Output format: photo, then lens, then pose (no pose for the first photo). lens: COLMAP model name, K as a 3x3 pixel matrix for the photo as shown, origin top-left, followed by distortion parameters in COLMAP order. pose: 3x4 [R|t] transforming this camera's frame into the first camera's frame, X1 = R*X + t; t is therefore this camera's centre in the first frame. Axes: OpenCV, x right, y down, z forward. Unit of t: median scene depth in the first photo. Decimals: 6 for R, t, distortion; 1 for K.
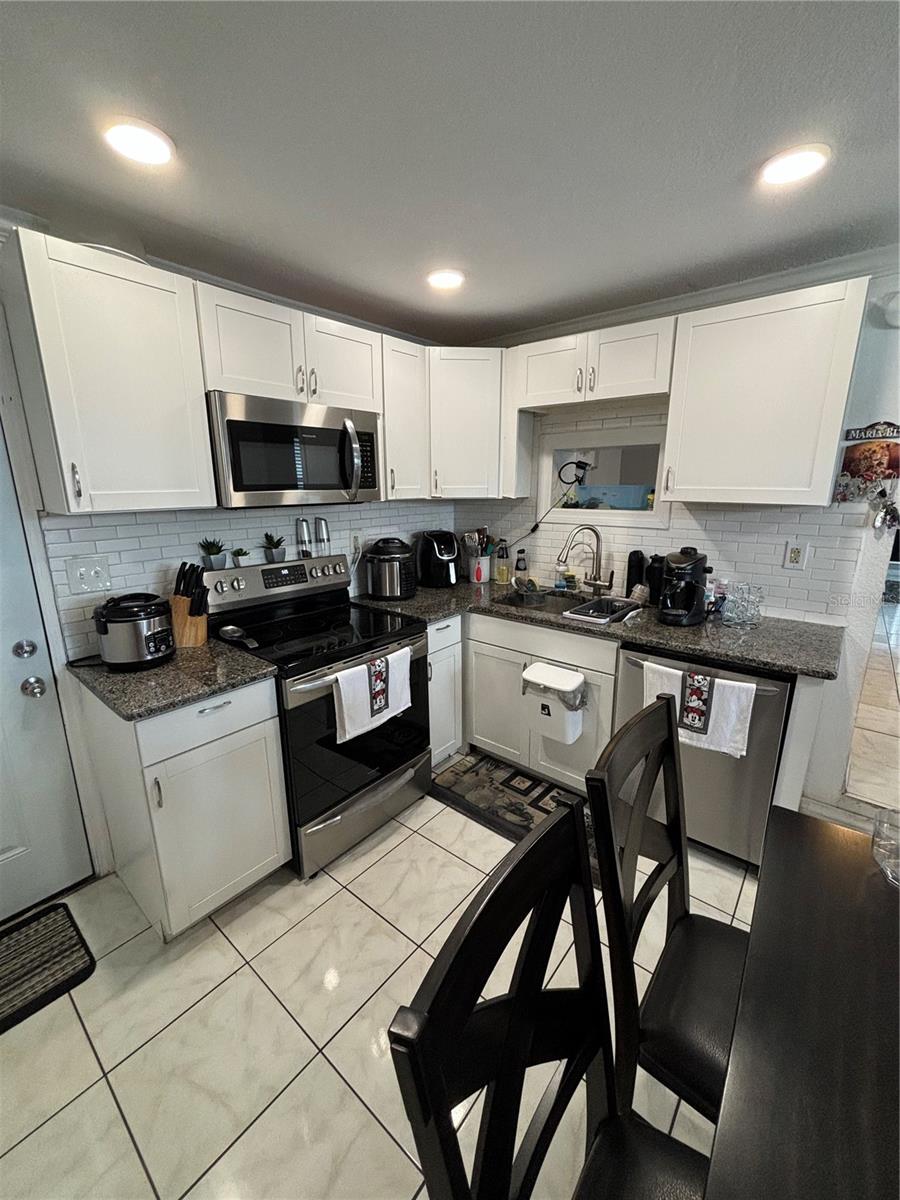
lens RADIAL K [[489.0, 0, 446.5], [0, 489.0, 601.4], [0, 0, 1]] dist [0.017398, -0.000235]
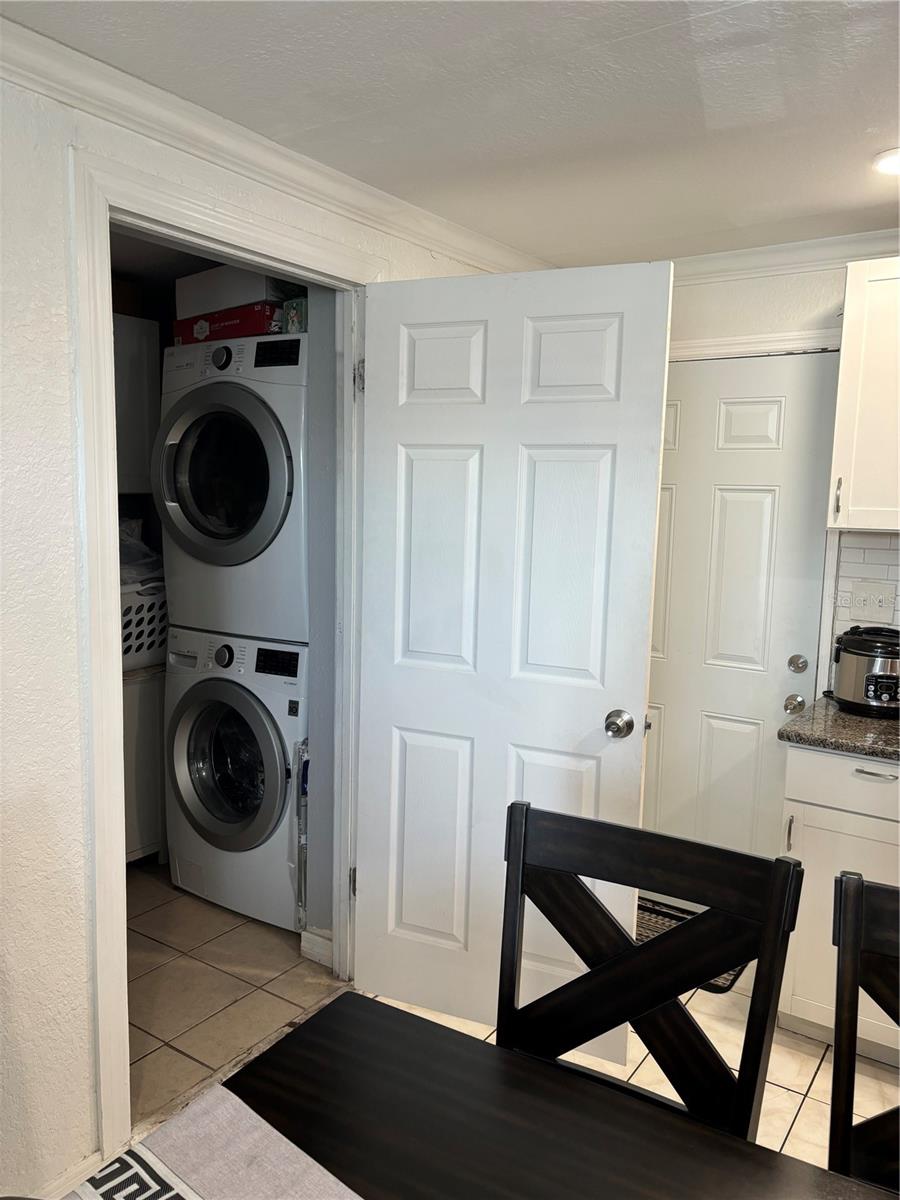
lens RADIAL K [[914.8, 0, 450.0], [0, 914.8, 600.0], [0, 0, 1]] dist [0.008901, -0.007415]
pose [[0.097709, 0.119213, -0.988049, 0.857336], [-0.259475, 0.961514, 0.090352, -0.010433], [0.960794, 0.247546, 0.124881, 0.084542]]
